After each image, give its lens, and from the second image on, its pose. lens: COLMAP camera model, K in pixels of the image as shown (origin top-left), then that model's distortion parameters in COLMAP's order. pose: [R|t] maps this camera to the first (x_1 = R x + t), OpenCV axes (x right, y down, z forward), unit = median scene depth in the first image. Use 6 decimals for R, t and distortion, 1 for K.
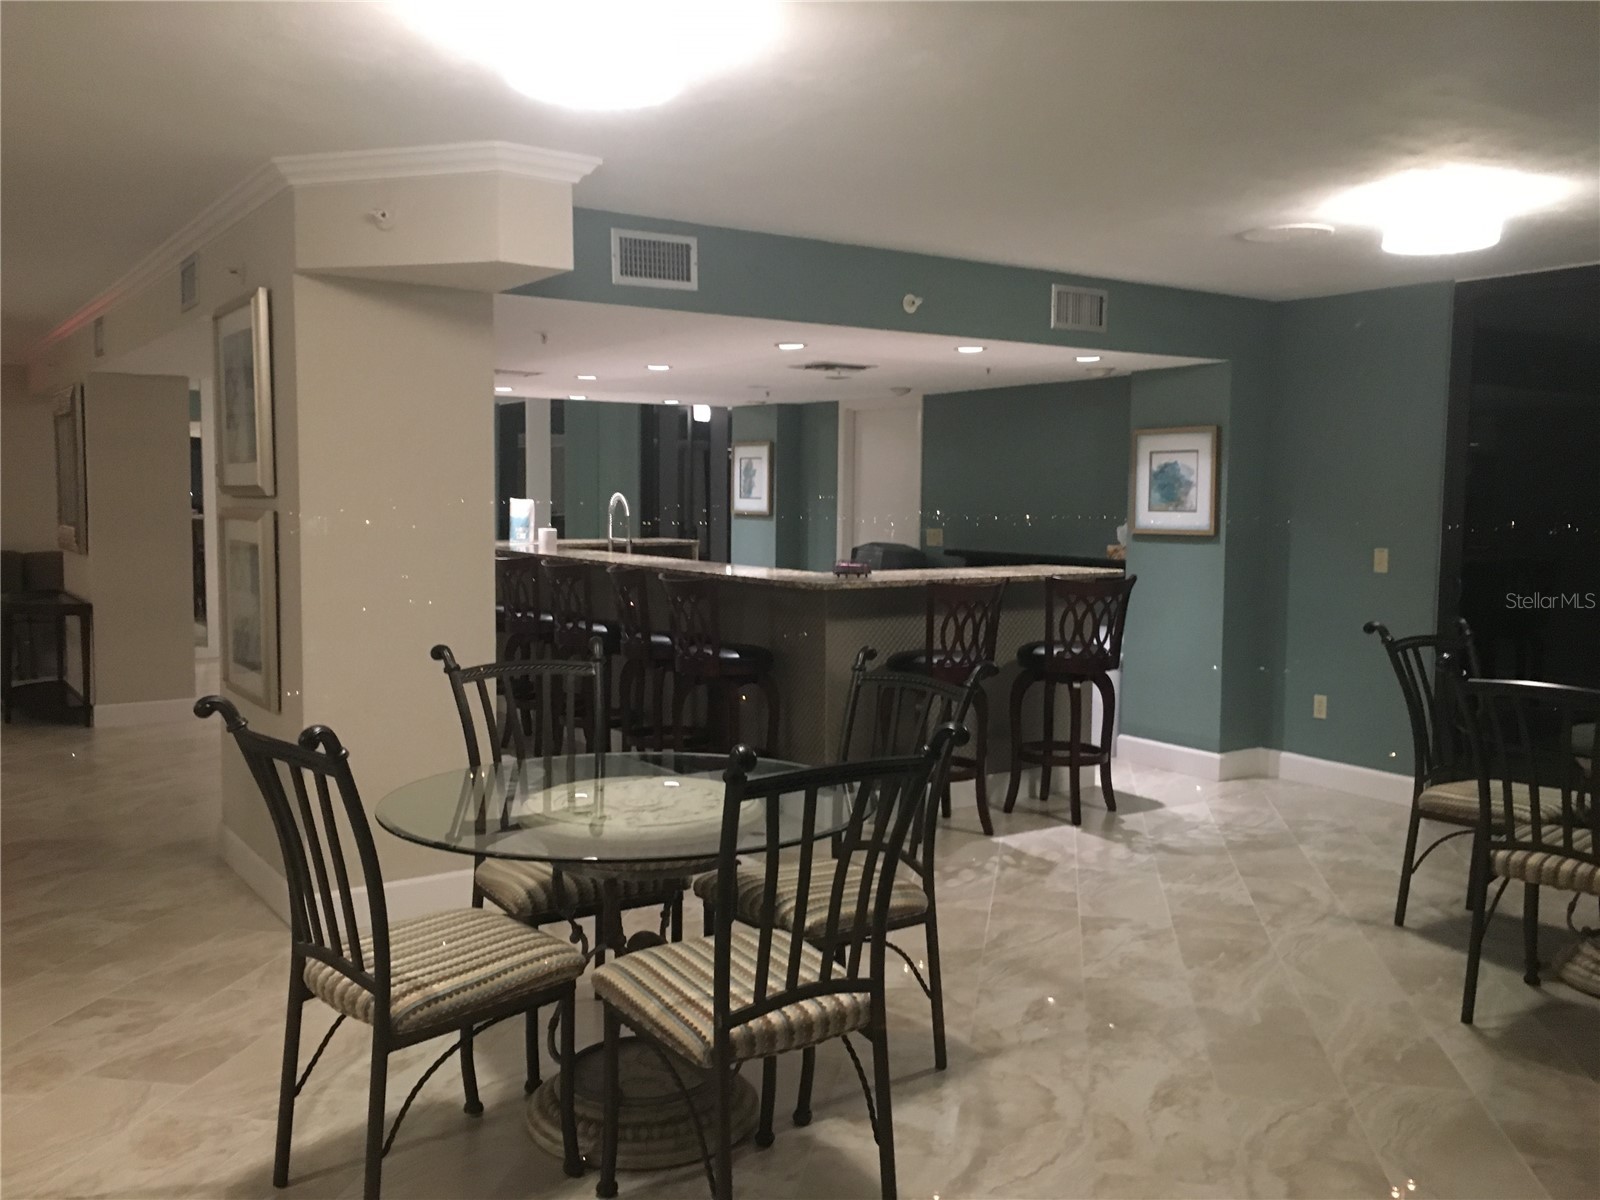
lens RADIAL K [[1347.7, 0, 803.1], [0, 1347.7, 601.5], [0, 0, 1]] dist [0.062191, -0.039907]
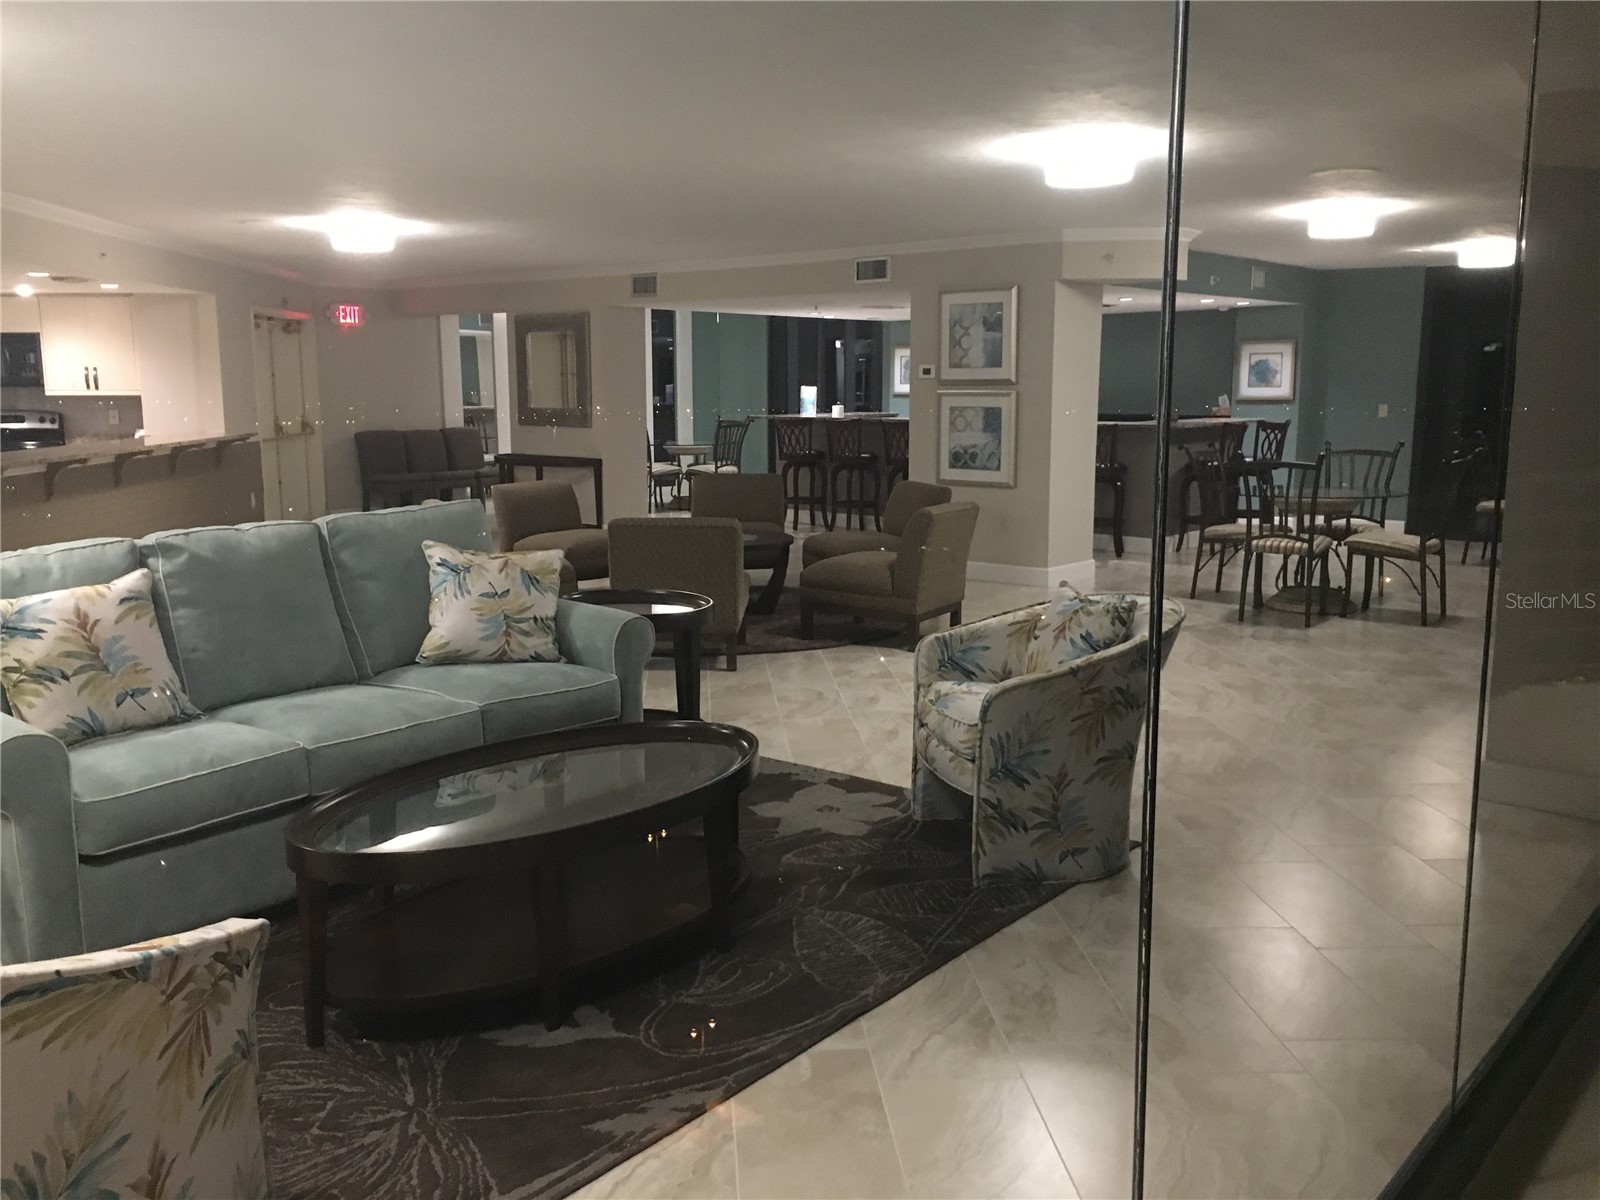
lens RADIAL K [[1347.7, 0, 800.9], [0, 1347.7, 604.3], [0, 0, 1]] dist [0.062191, -0.039907]
pose [[0.967487, -0.050840, 0.247759, -0.796477], [0.029330, 0.995532, 0.089751, 0.041505], [-0.251215, -0.079566, 0.964656, -0.620107]]
